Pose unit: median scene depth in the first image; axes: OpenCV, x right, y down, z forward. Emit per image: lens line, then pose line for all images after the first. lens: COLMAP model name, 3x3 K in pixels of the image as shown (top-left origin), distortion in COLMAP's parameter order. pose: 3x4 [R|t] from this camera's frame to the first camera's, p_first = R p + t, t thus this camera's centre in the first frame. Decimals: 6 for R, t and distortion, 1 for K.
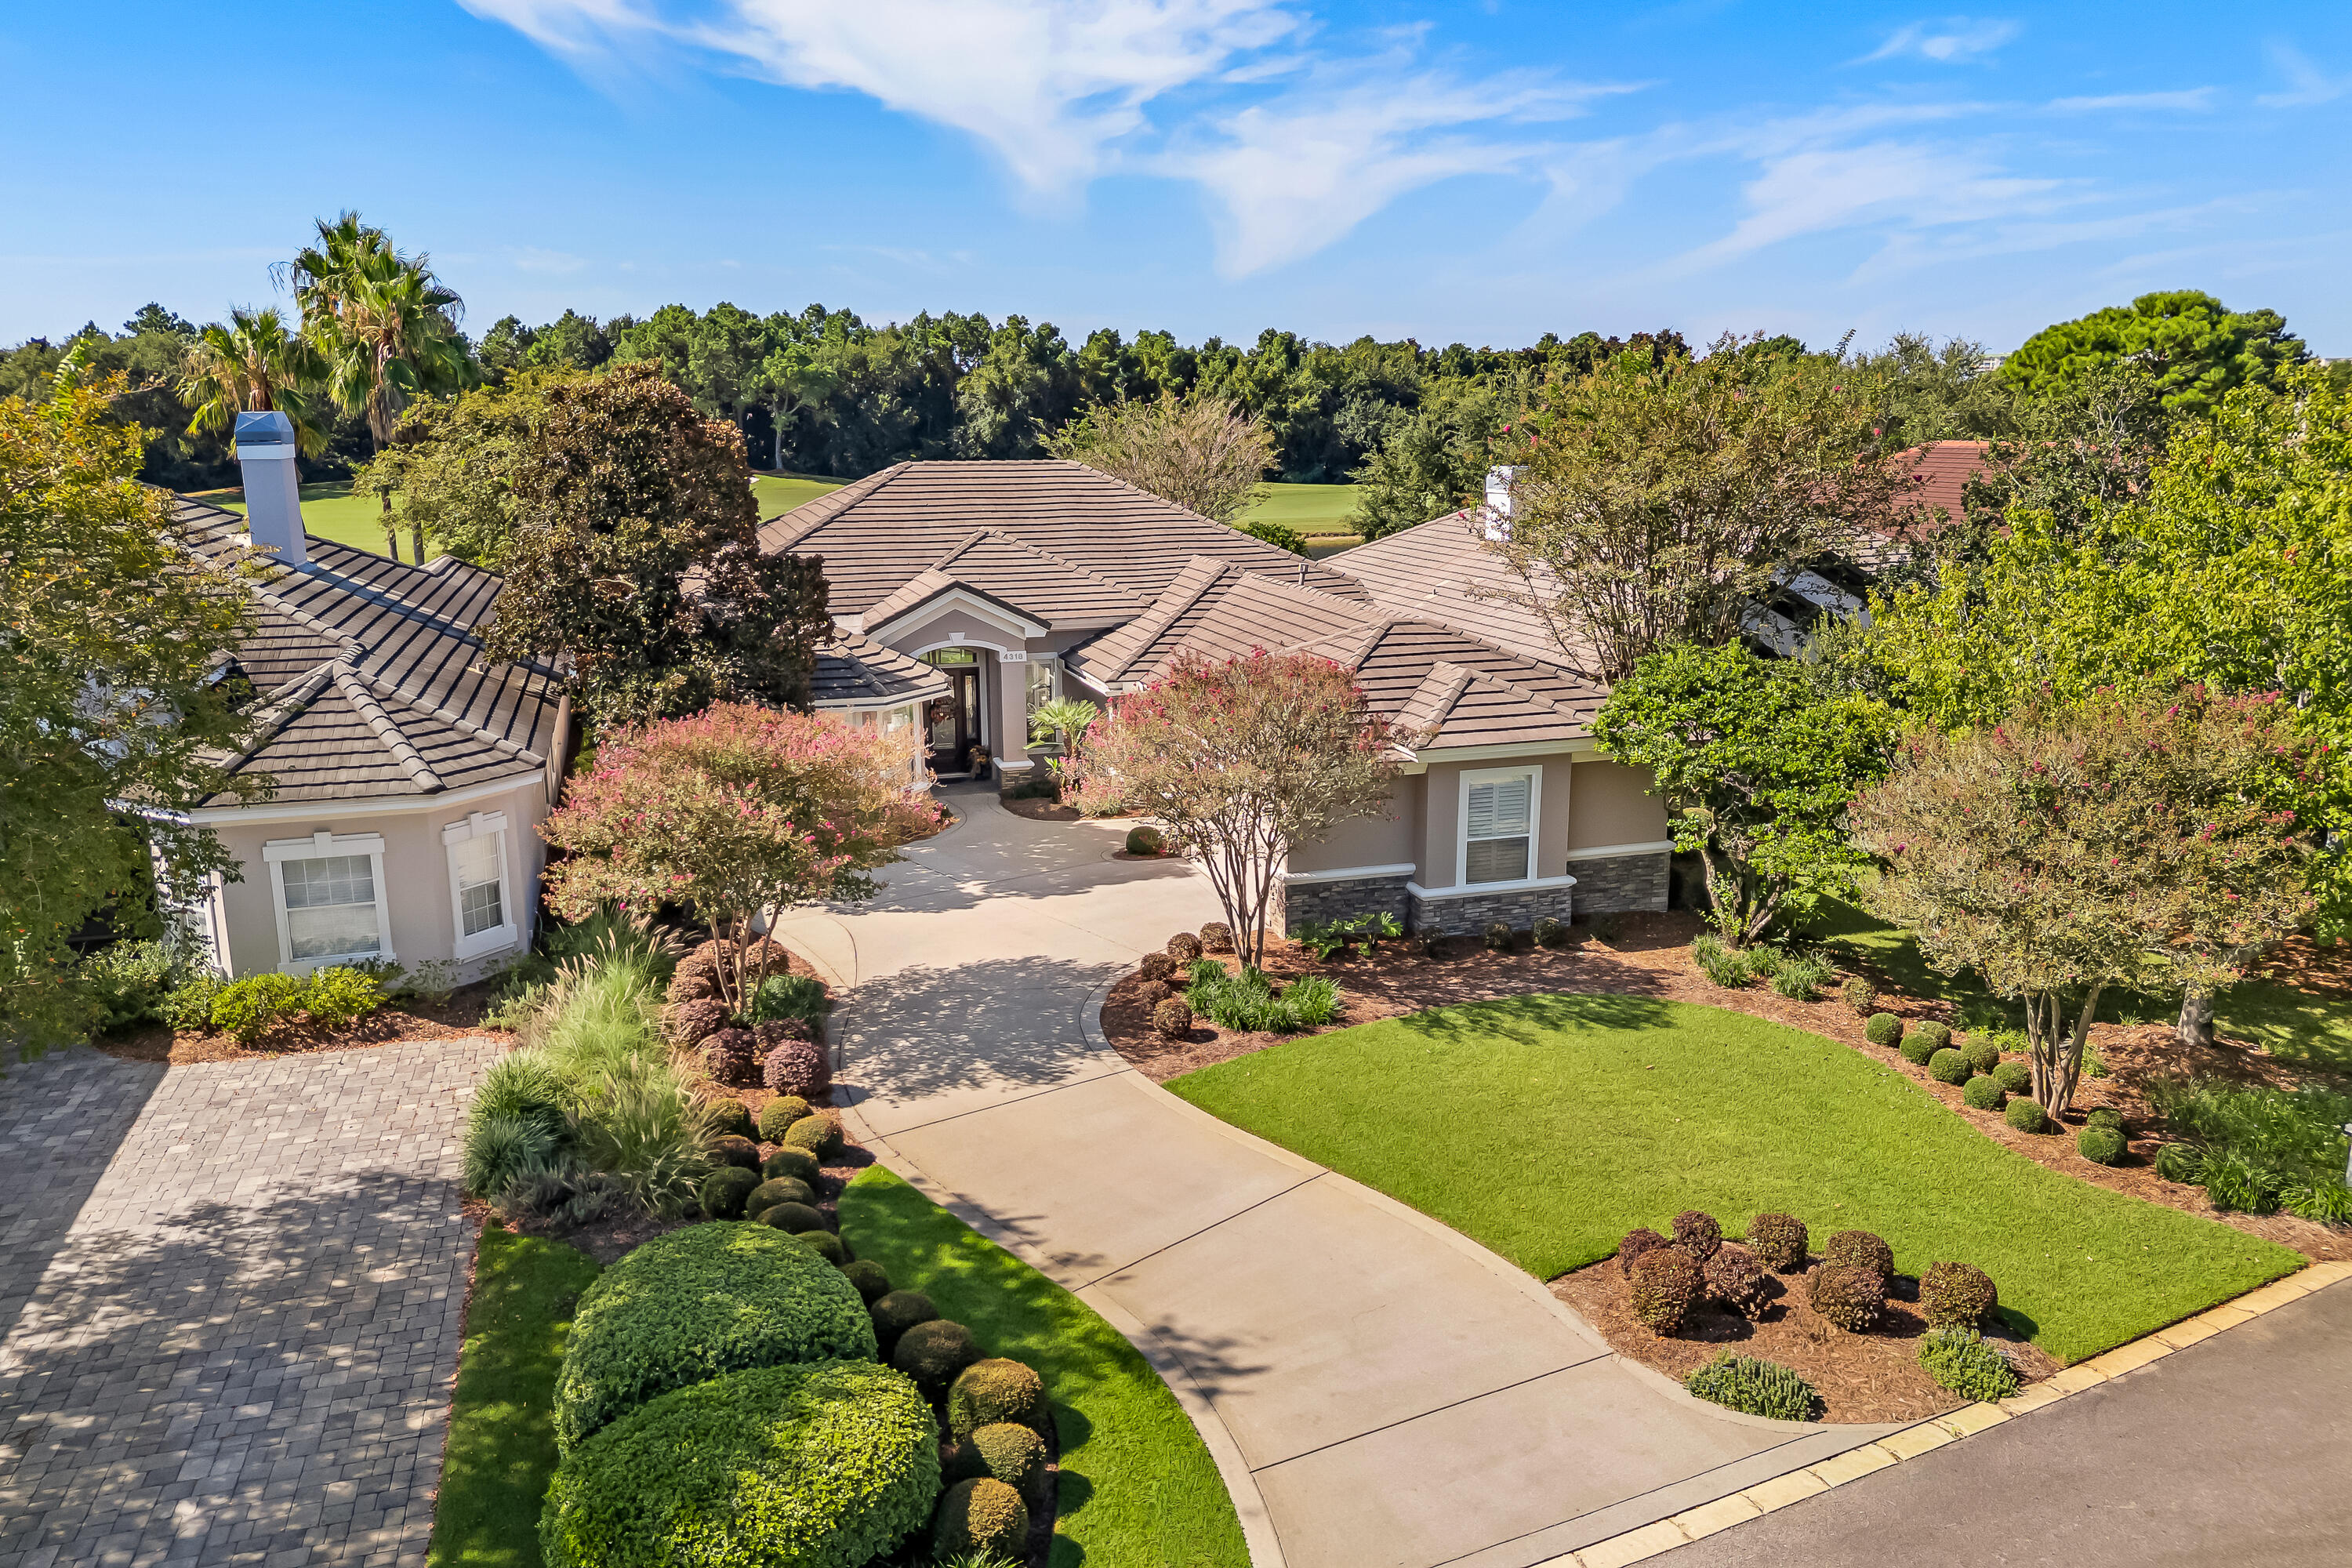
lens RADIAL K [[1632.8, 0, 1145.5], [0, 1632.8, 788.1], [0, 0, 1]] dist [0.091353, -0.101881]
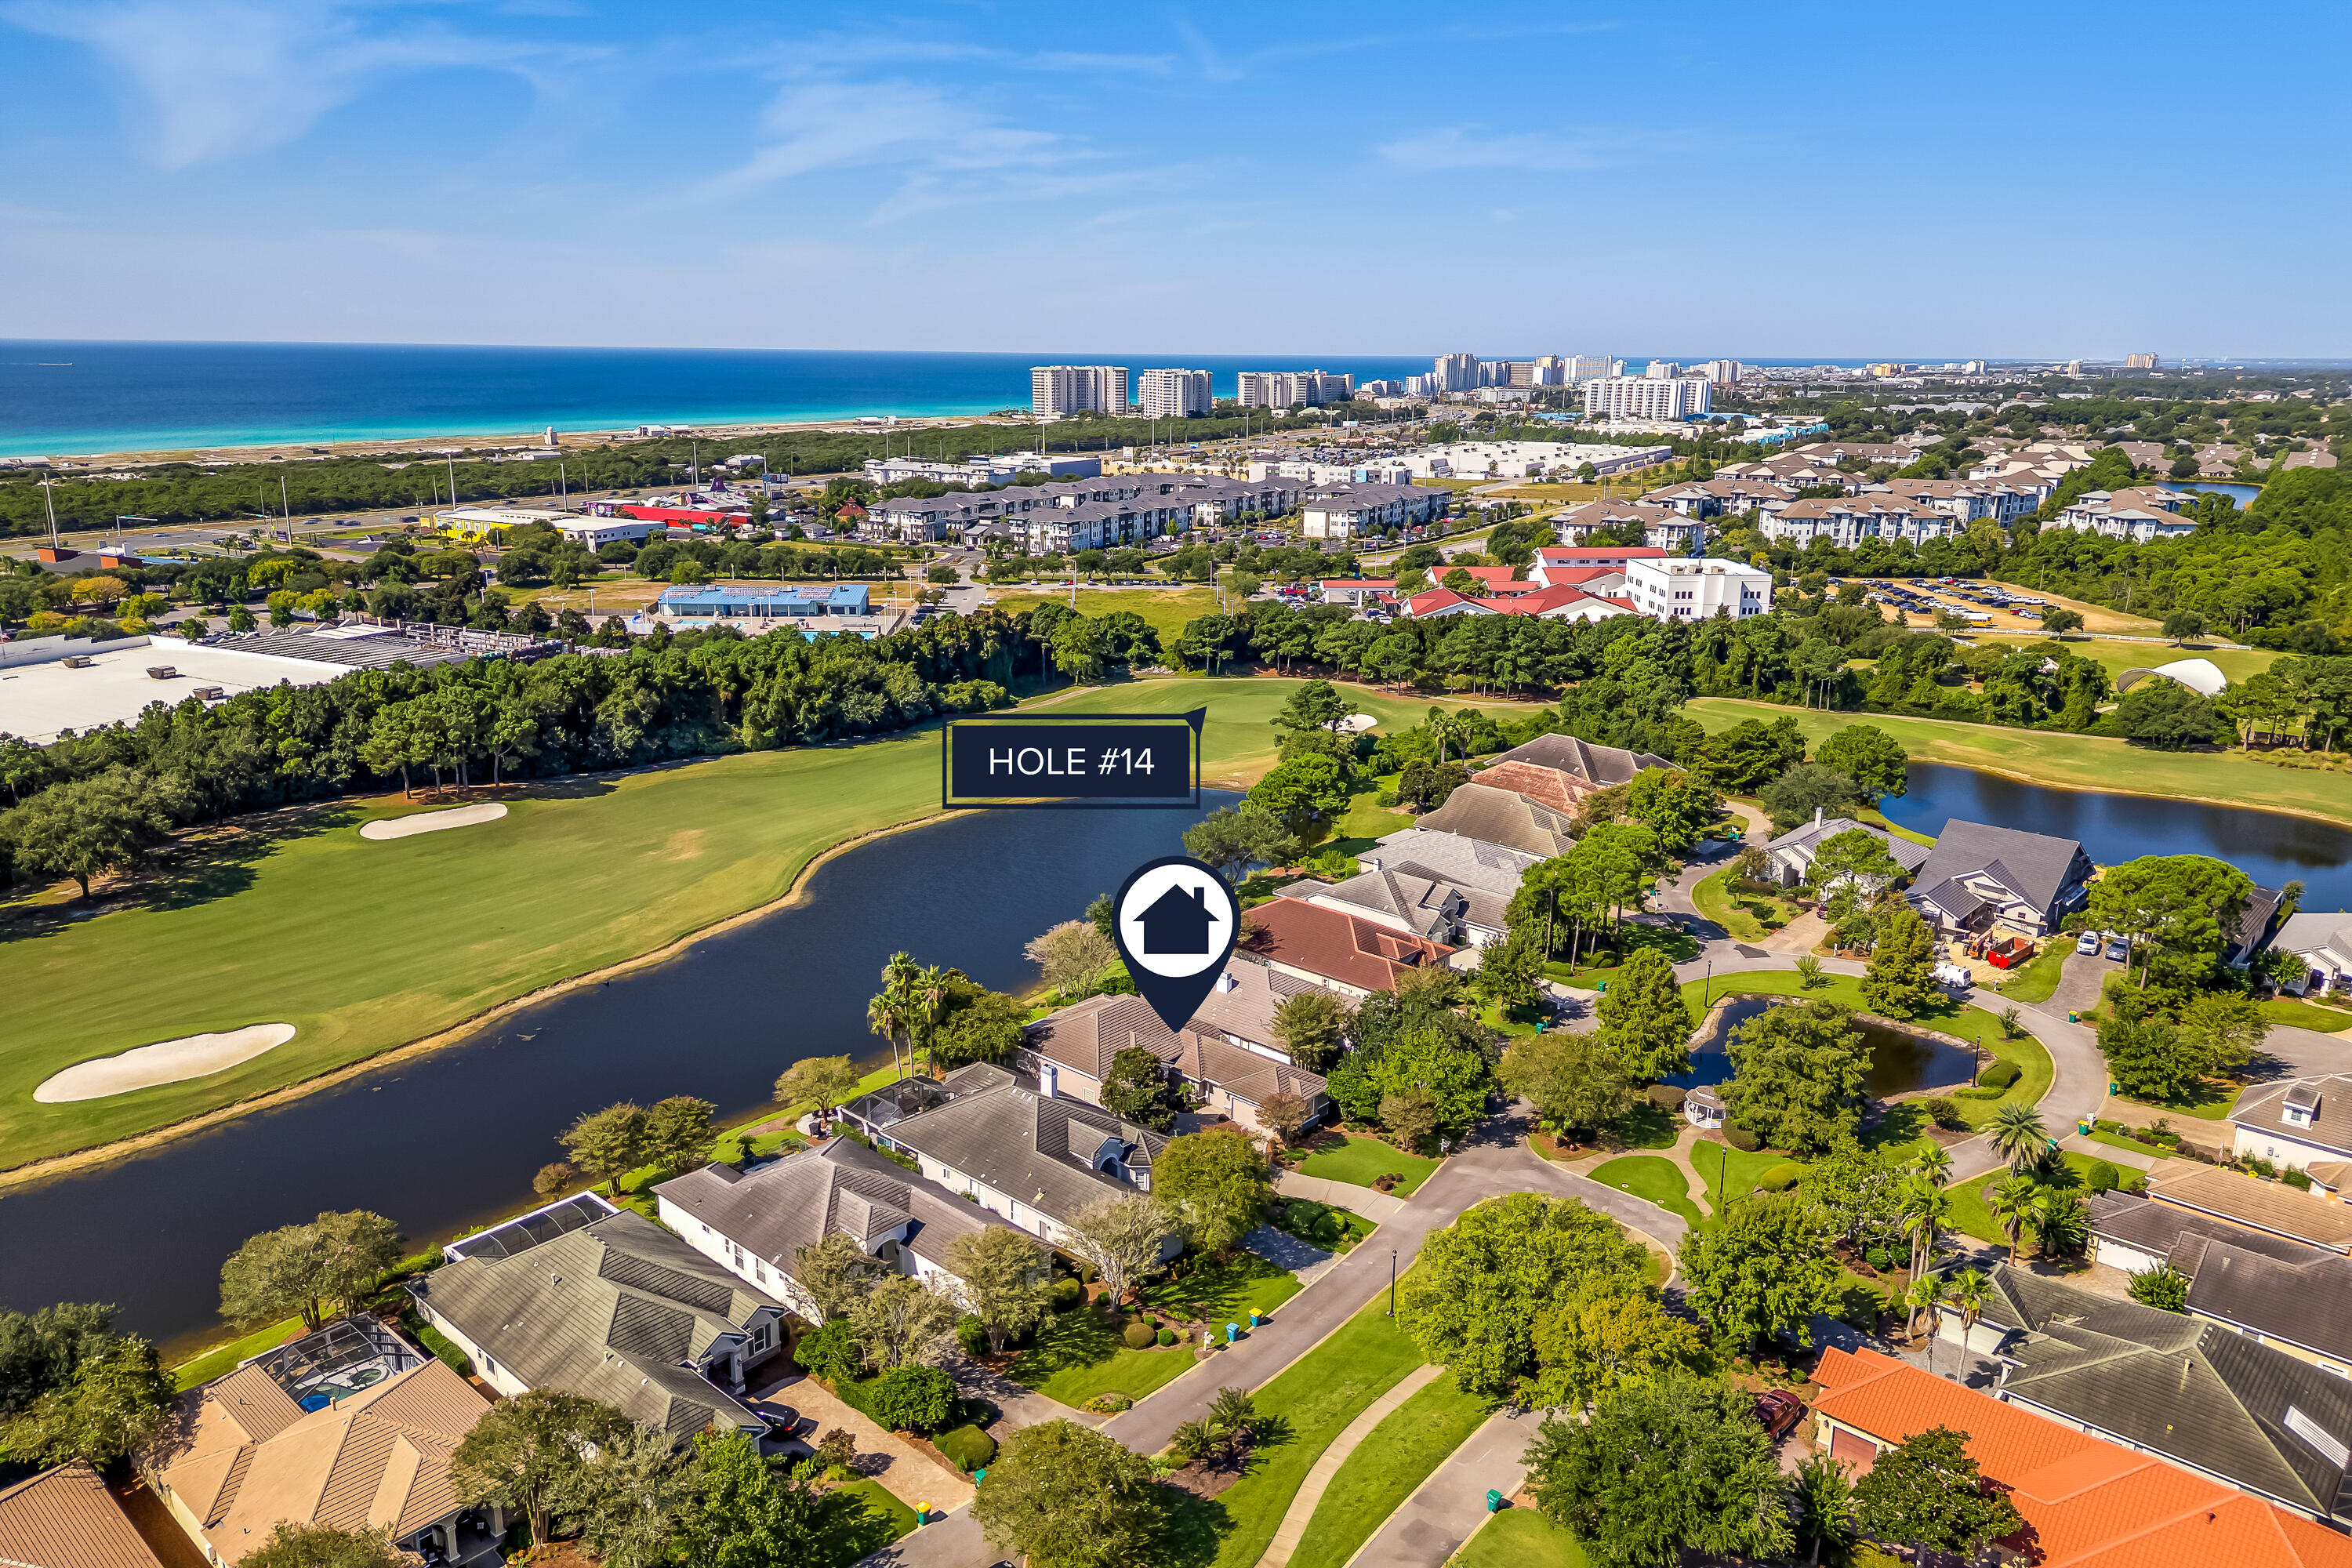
lens RADIAL K [[1630.4, 0, 1176.0], [0, 1630.4, 784.0], [0, 0, 1]] dist [0.087265, -0.096036]
pose [[0.857057, -0.115891, 0.502019, -2.669421], [0.091307, 0.993115, 0.073380, -1.514029], [-0.507067, -0.017053, 0.861738, -3.512562]]
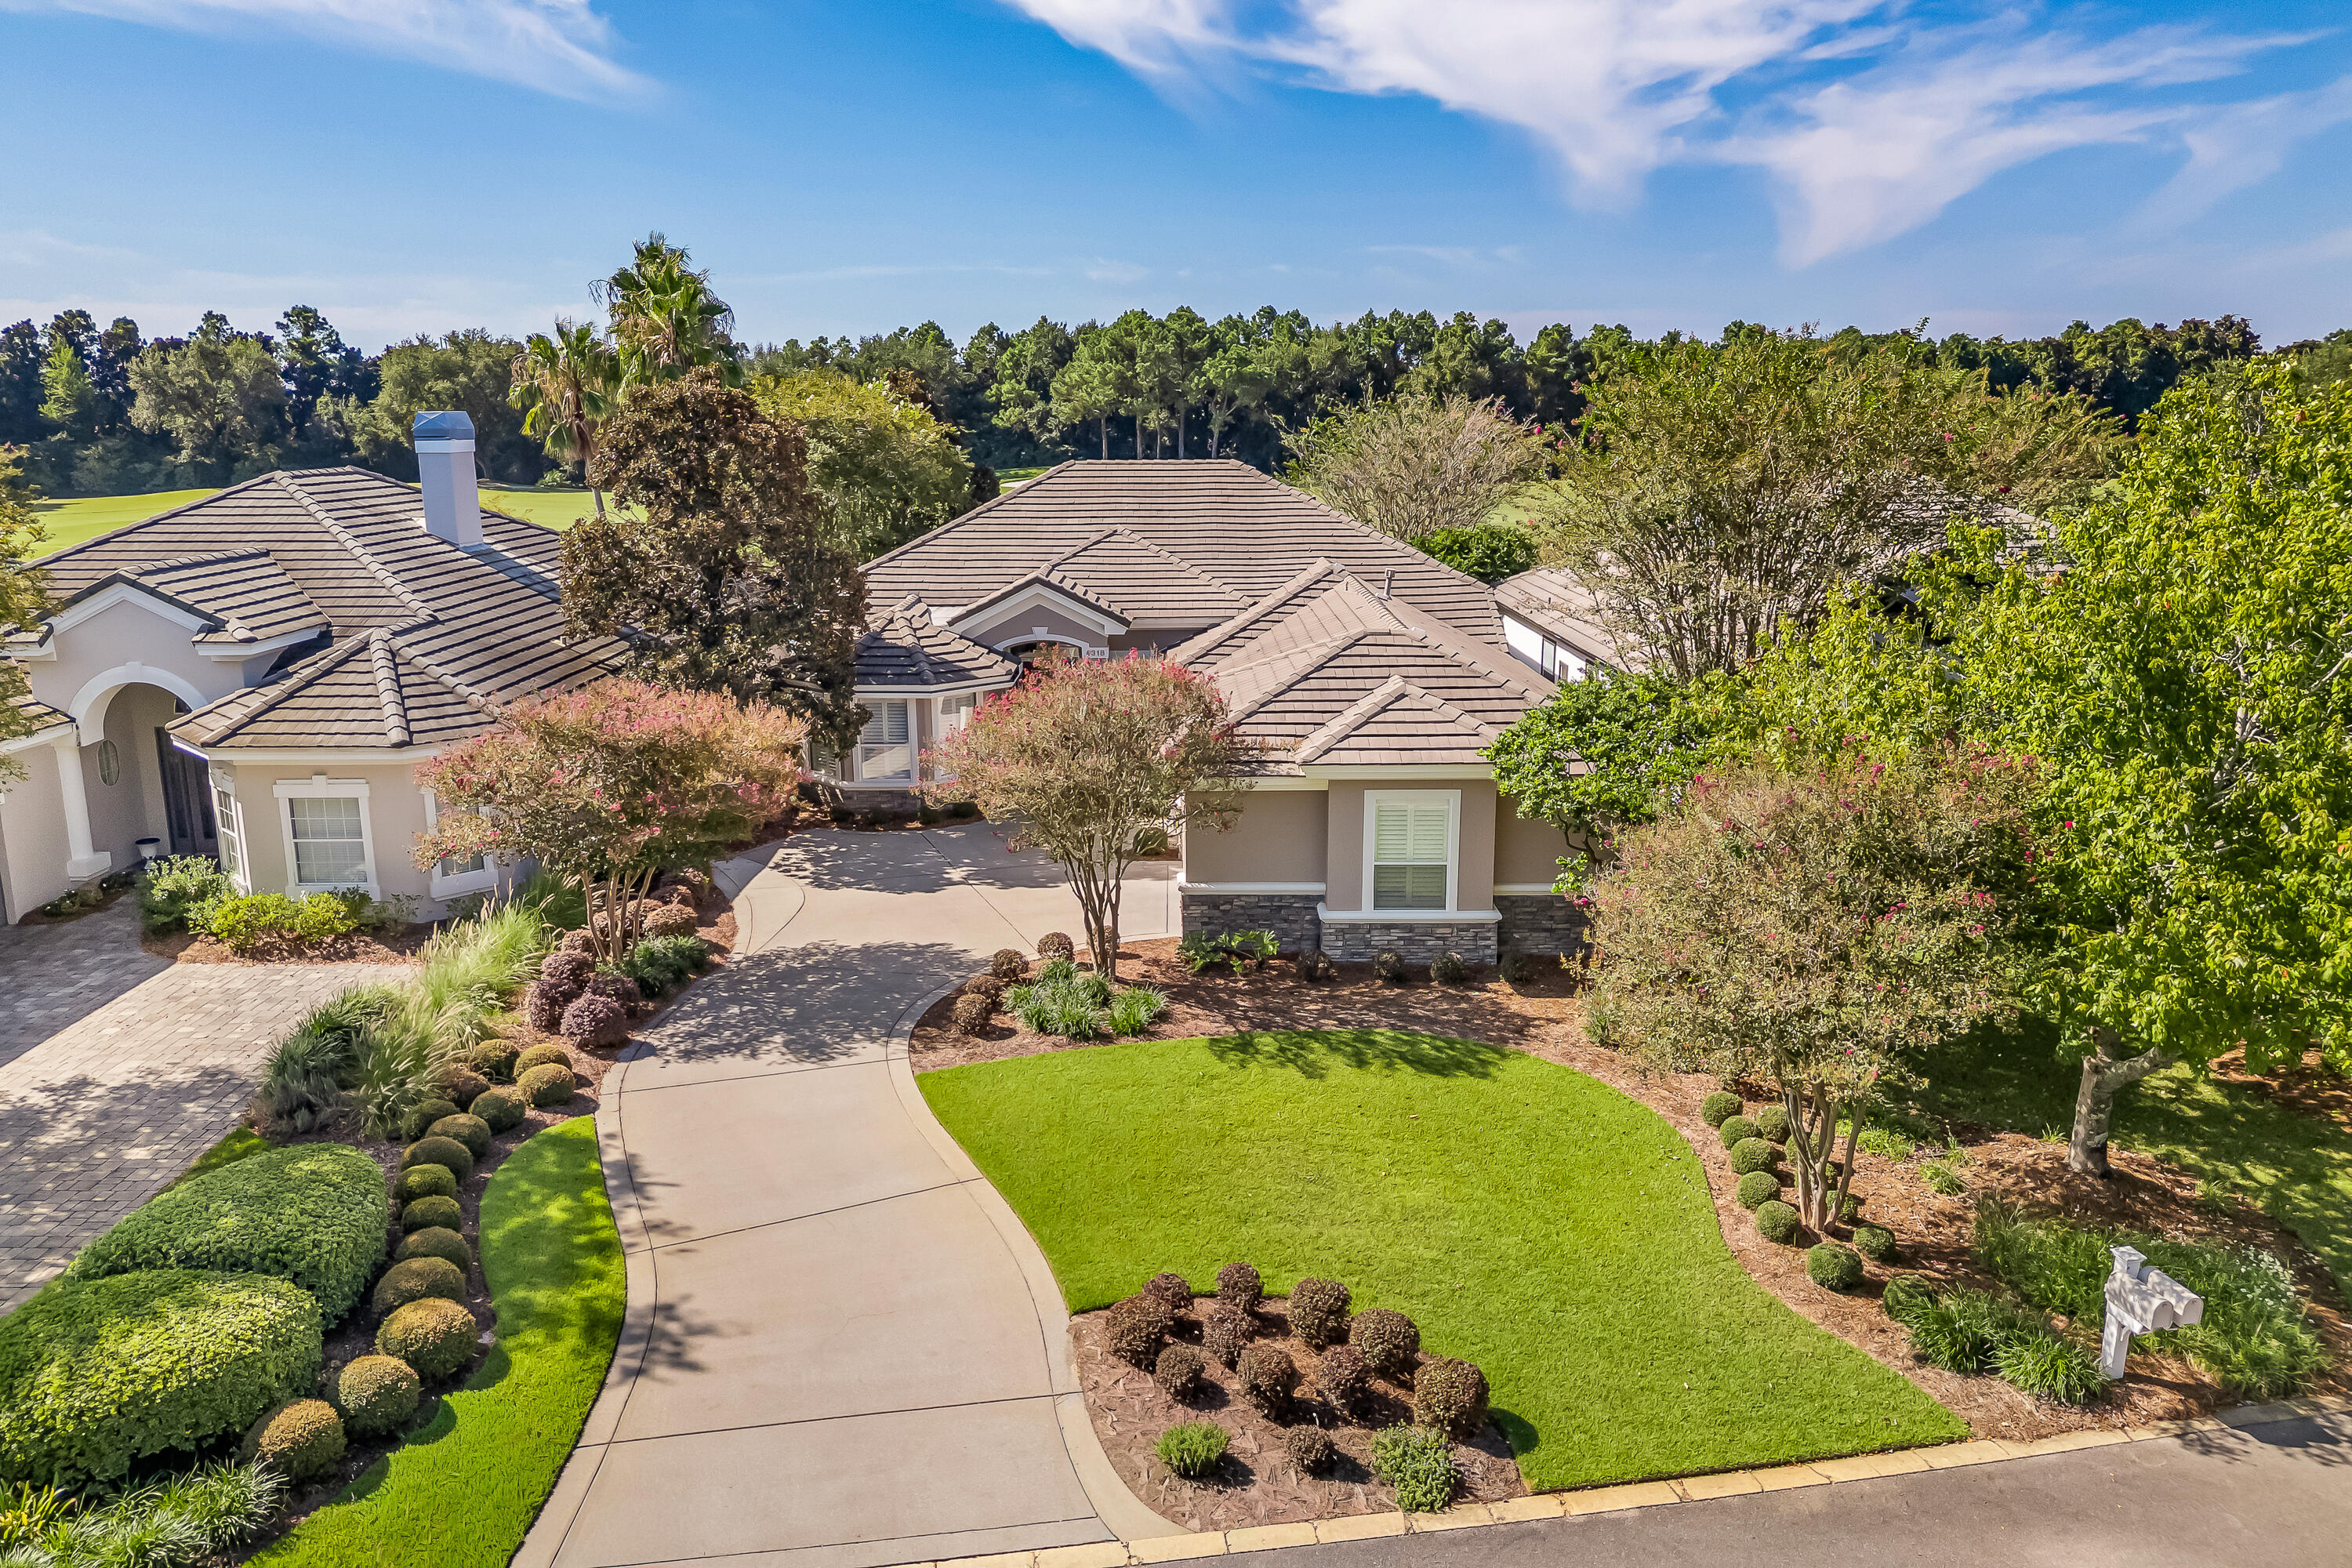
lens RADIAL K [[1630.4, 0, 1176.0], [0, 1630.4, 784.0], [0, 0, 1]] dist [0.087265, -0.096036]
pose [[0.957166, 0.066161, -0.281880, 0.353580], [-0.066434, 0.997754, 0.008598, -0.014989], [0.281815, 0.010497, 0.959411, 0.056614]]
